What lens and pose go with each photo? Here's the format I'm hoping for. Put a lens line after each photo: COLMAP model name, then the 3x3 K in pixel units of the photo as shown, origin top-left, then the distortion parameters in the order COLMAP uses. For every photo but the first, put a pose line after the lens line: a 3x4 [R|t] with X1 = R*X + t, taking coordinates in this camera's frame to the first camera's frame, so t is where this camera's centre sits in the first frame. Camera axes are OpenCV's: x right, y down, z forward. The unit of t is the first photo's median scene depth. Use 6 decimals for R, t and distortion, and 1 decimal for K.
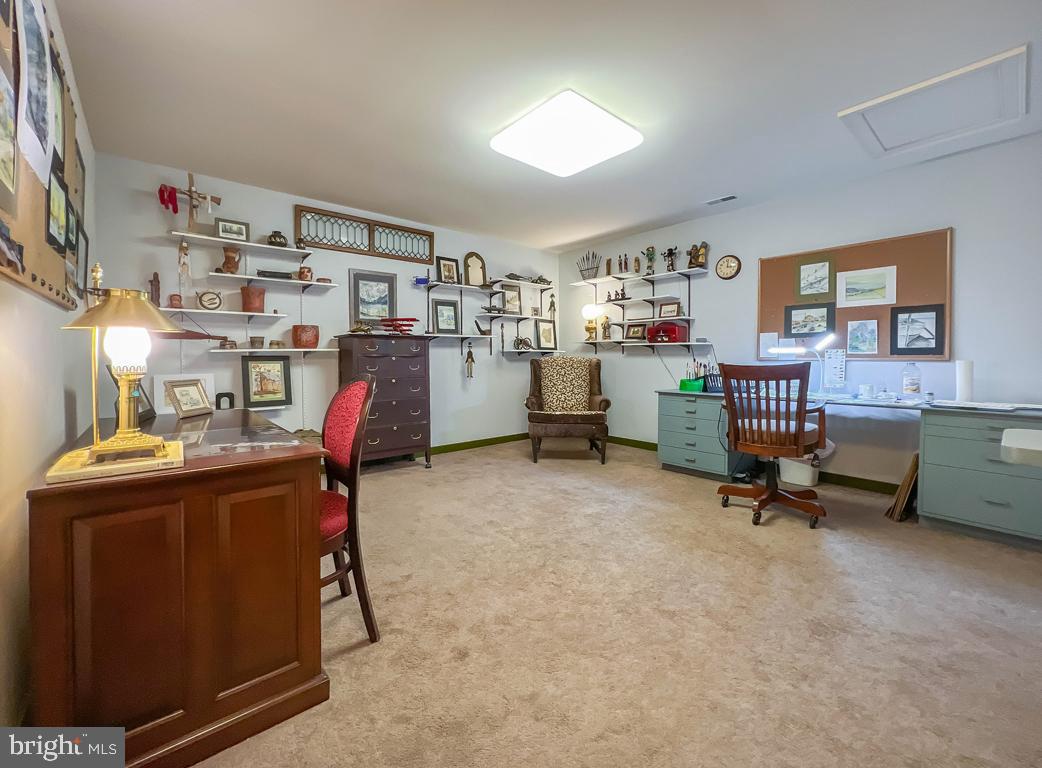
lens RADIAL K [[434.3, 0, 508.7], [0, 434.3, 371.3], [0, 0, 1]] dist [0.000930, -0.000086]
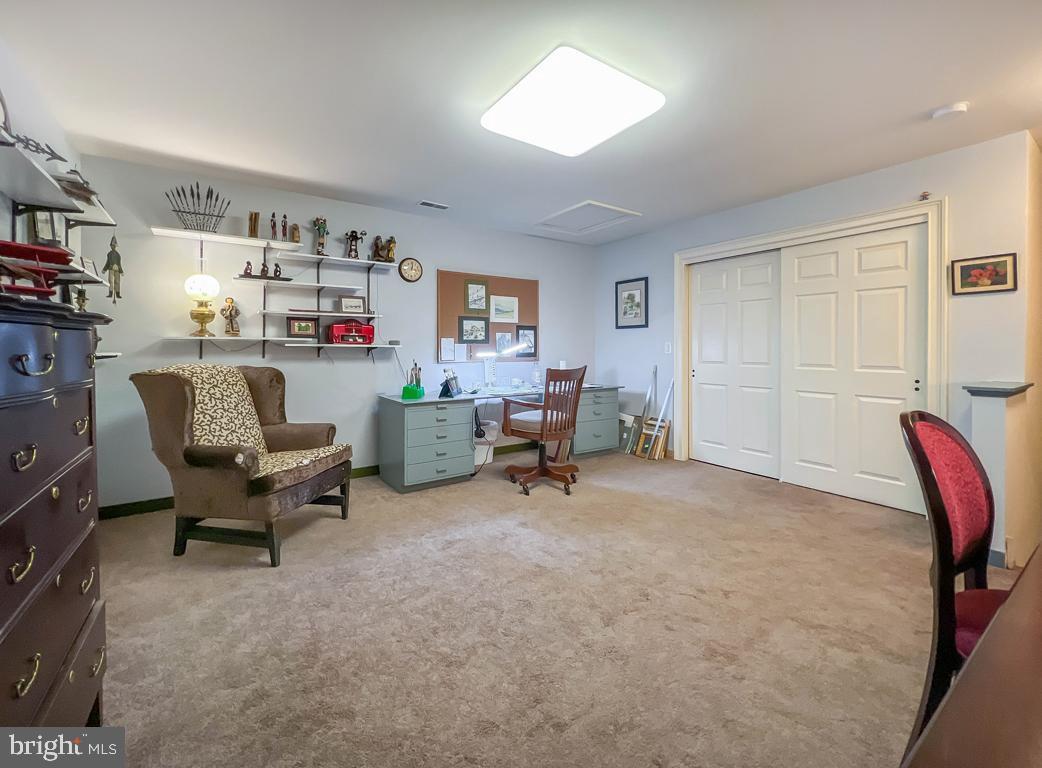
lens RADIAL K [[428.6, 0, 518.2], [0, 428.6, 364.0], [0, 0, 1]] dist [-0.001249, -0.000126]
pose [[0.105787, -0.033340, 0.993830, -0.416501], [0.033562, 0.998988, 0.029940, -0.043531], [-0.993822, 0.030188, 0.106799, 0.617429]]
